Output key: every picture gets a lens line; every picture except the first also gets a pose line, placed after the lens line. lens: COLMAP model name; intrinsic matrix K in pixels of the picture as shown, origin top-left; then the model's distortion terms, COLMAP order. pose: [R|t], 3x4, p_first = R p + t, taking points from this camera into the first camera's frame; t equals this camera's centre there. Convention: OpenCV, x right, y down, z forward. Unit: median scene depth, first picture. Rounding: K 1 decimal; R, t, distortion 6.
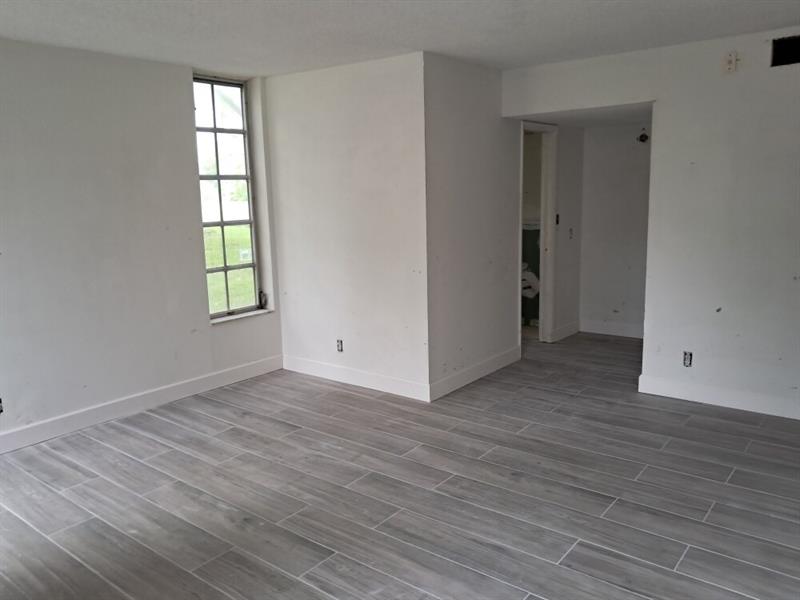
lens RADIAL K [[636.0, 0, 400.3], [0, 636.0, 292.3], [0, 0, 1]] dist [0.027187, -0.019267]
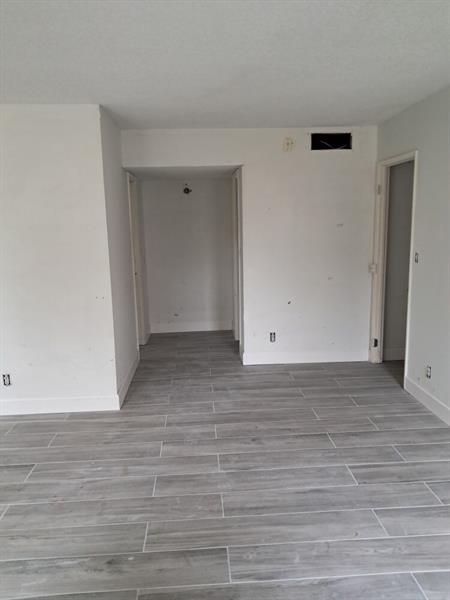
lens RADIAL K [[477.0, 0, 220.7], [0, 477.0, 305.1], [0, 0, 1]] dist [0.027187, -0.019267]
pose [[0.752861, -0.113735, 0.648278, -0.453774], [0.114958, 0.992539, 0.040629, -0.038952], [-0.648062, 0.043937, 0.760319, 0.258551]]
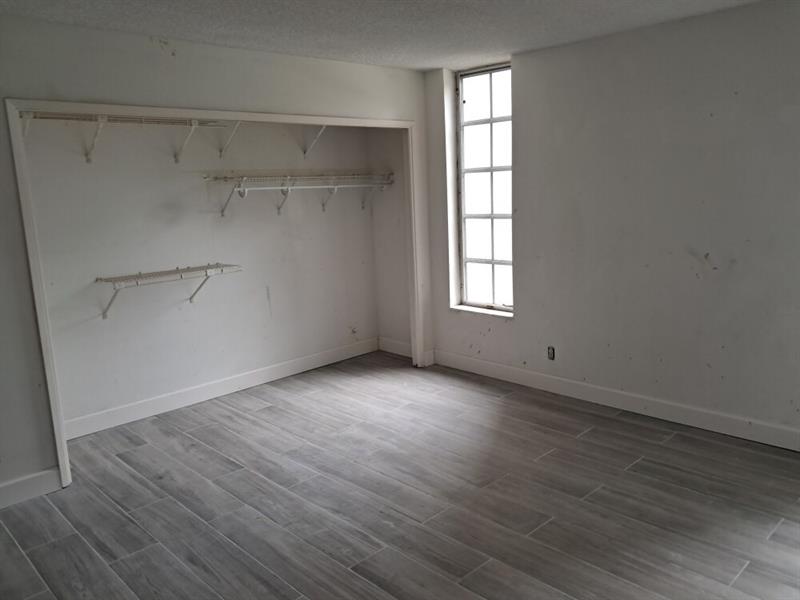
lens RADIAL K [[636.0, 0, 396.9], [0, 636.0, 300.1], [0, 0, 1]] dist [0.027187, -0.019267]
pose [[-0.989337, 0.040481, 0.139909, -0.242829], [0.085244, 0.939821, 0.330862, -0.220144], [-0.118096, 0.339261, -0.933250, 1.317277]]
